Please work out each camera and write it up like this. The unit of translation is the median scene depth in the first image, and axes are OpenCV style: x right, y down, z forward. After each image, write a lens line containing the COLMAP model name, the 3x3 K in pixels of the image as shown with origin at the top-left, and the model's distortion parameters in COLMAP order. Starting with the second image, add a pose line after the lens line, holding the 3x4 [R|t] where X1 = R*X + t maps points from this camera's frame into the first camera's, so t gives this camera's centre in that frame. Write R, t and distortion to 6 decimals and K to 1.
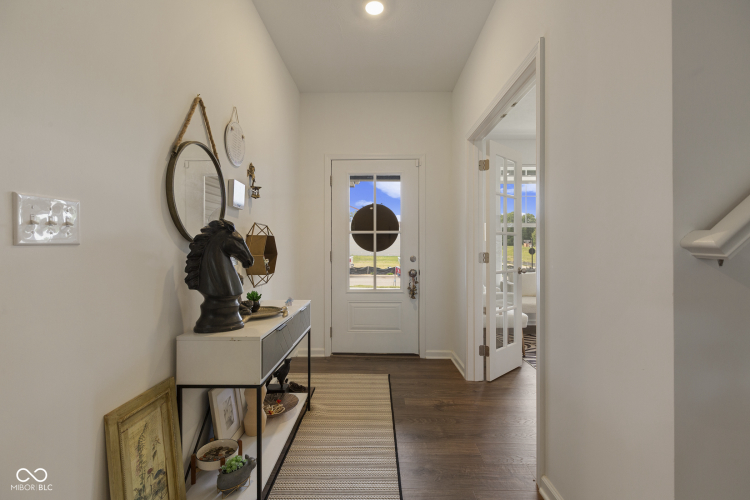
lens RADIAL K [[338.0, 0, 376.2], [0, 338.0, 249.1], [0, 0, 1]] dist [-0.001034, -0.001274]
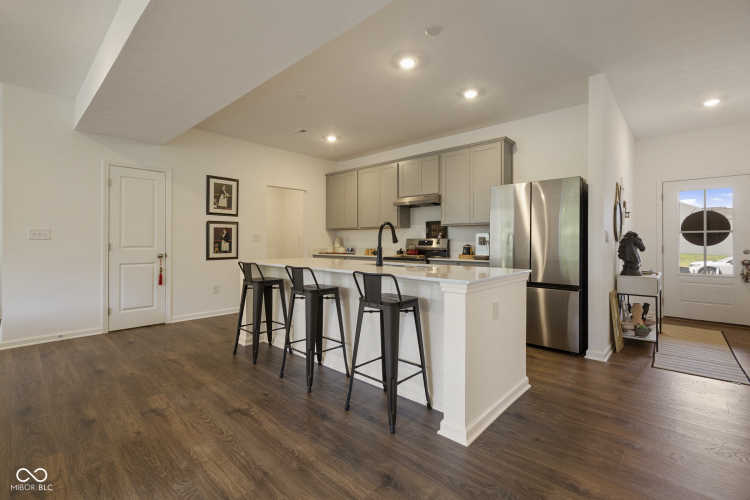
lens RADIAL K [[338.0, 0, 375.5], [0, 338.0, 244.9], [0, 0, 1]] dist [-0.001034, -0.001274]
pose [[0.742867, -0.003714, -0.669428, -0.081931], [-0.000223, 0.999983, -0.005795, 0.011412], [0.669438, 0.004454, 0.742854, -0.902417]]
